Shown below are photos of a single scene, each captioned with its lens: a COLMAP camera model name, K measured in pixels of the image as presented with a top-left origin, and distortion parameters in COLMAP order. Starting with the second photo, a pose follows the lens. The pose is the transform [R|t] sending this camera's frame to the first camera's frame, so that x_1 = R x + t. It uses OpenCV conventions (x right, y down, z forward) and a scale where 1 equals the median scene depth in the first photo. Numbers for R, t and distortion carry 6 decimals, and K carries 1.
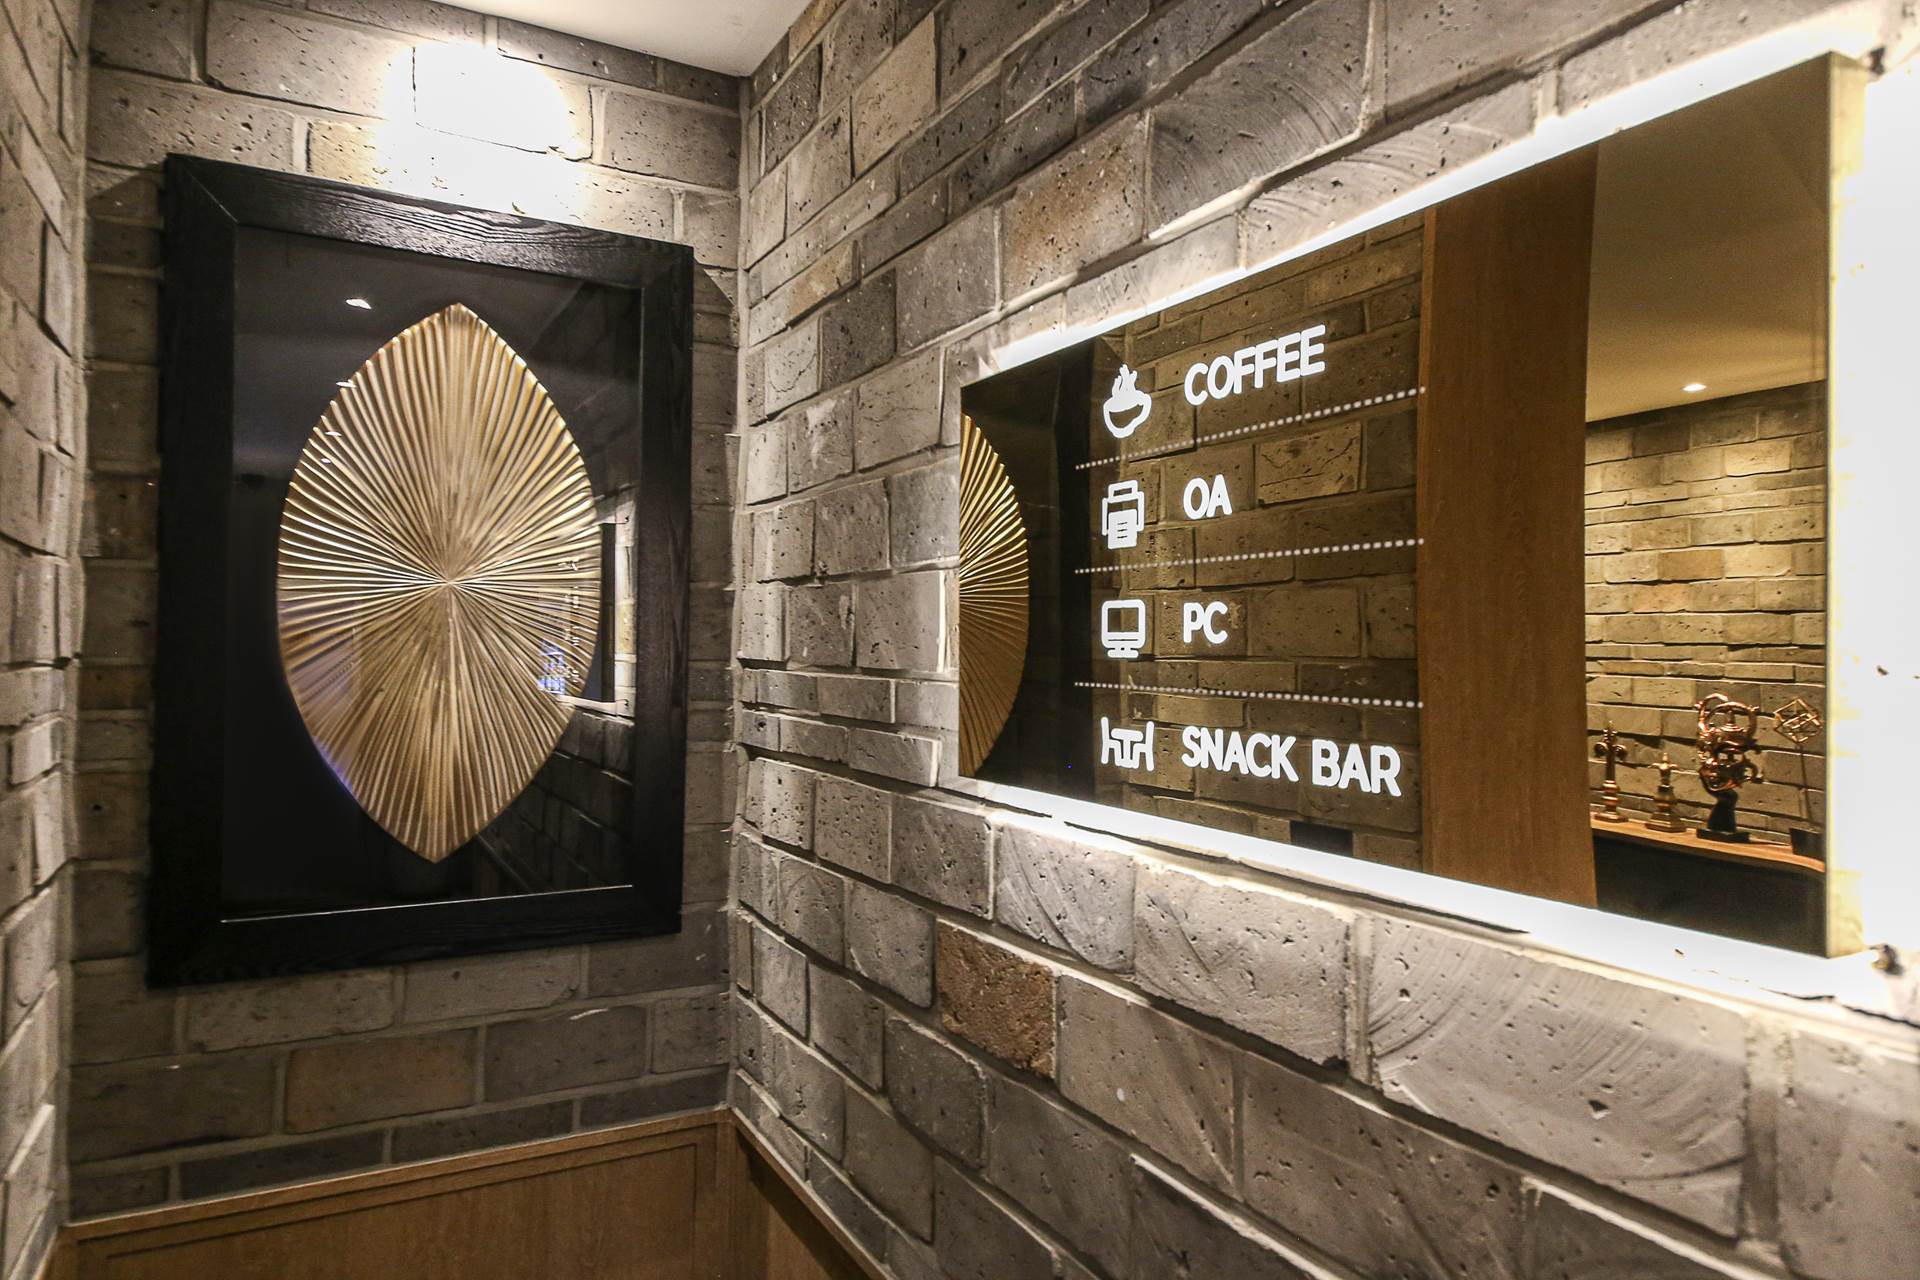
lens RADIAL K [[1182.2, 0, 960.0], [0, 1182.2, 640.0], [0, 0, 1]] dist [0.000047, -0.000623]
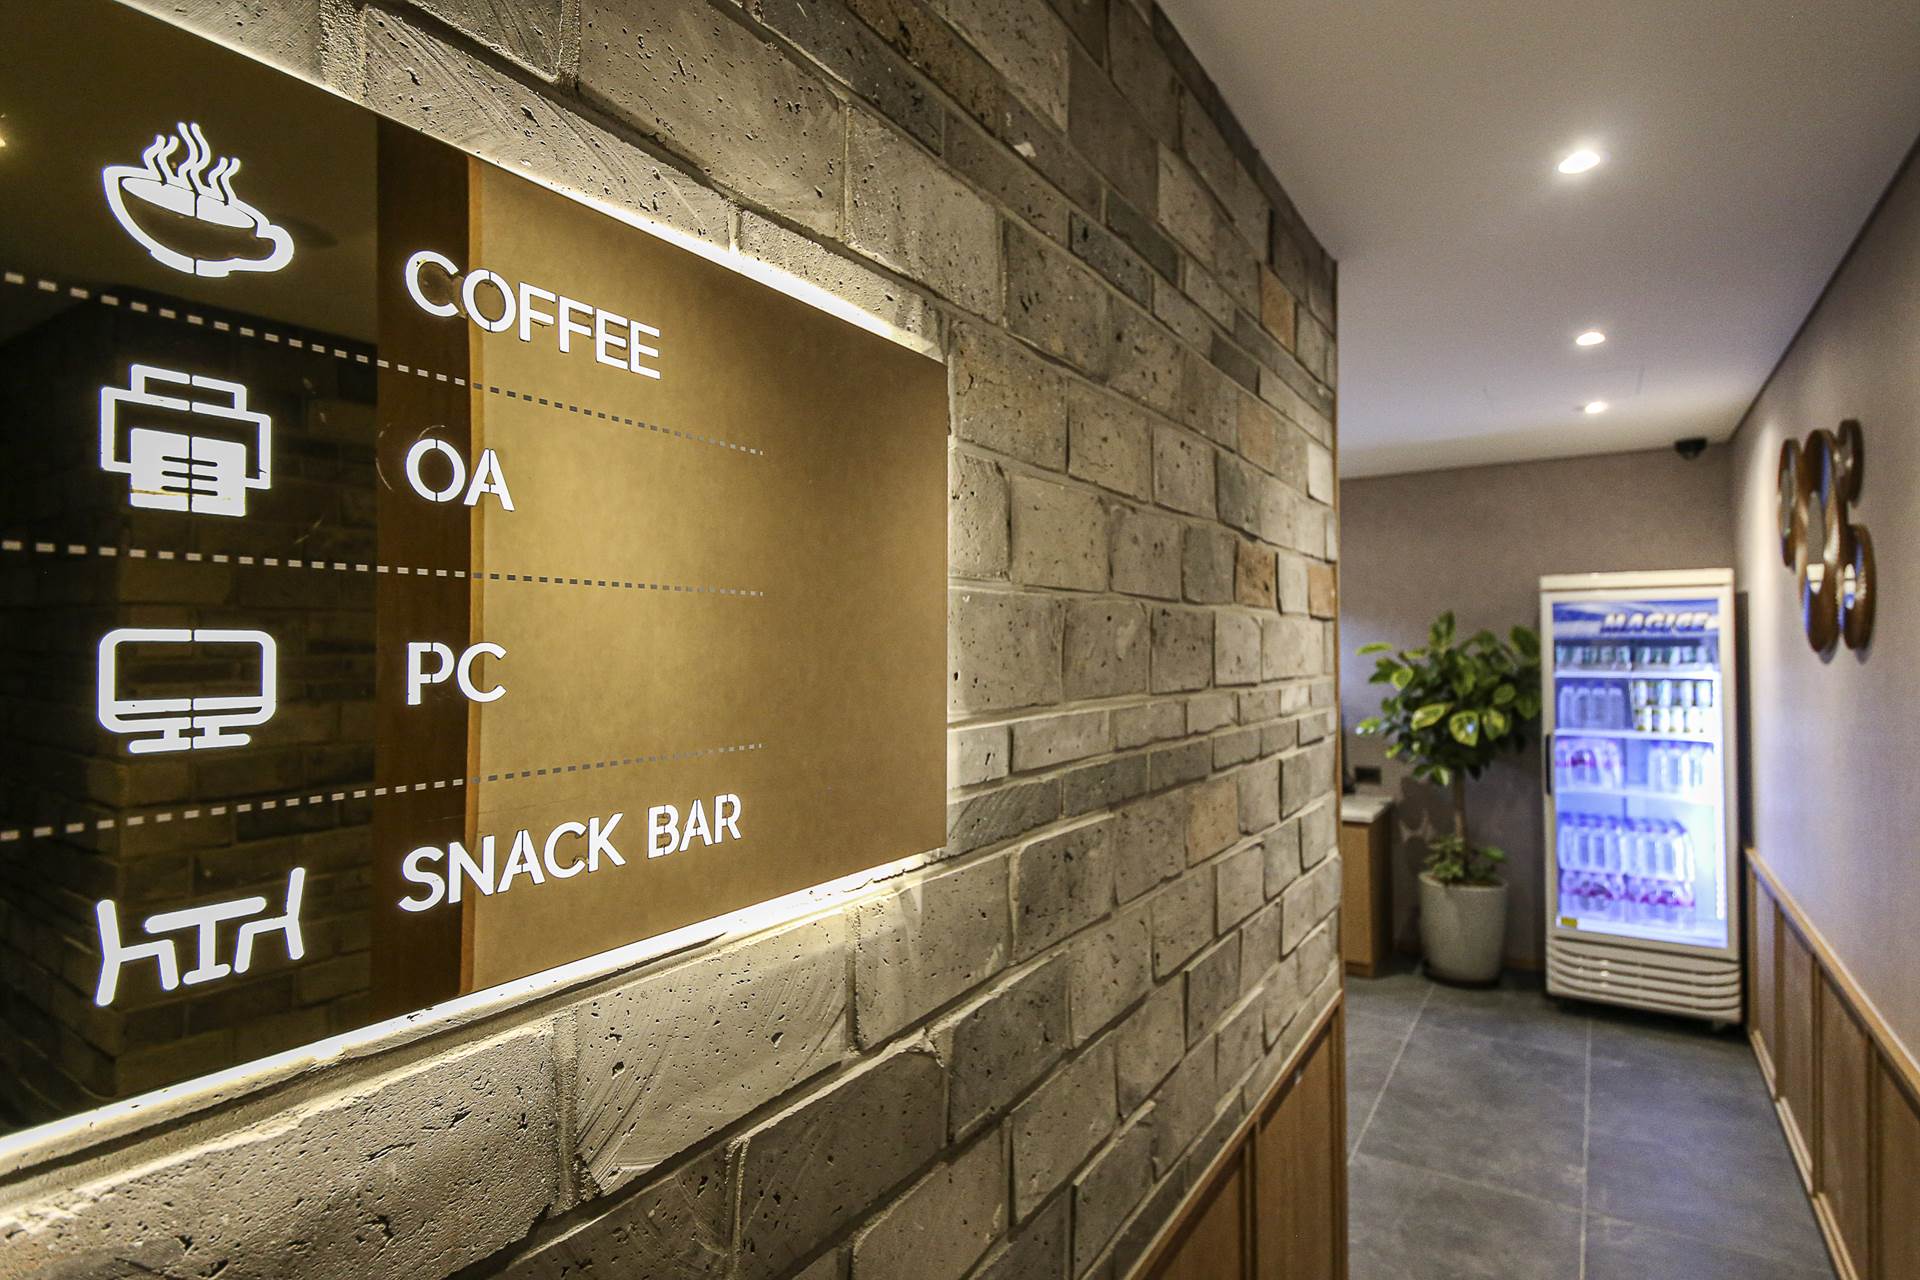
lens RADIAL K [[944.7, 0, 960.0], [0, 944.7, 640.0], [0, 0, 1]] dist [0.002522, -0.000346]
pose [[-0.468034, 0.001522, 0.883709, -0.367981], [-0.001896, 0.999994, -0.002727, -0.031617], [-0.883708, -0.002952, -0.468029, 1.011412]]
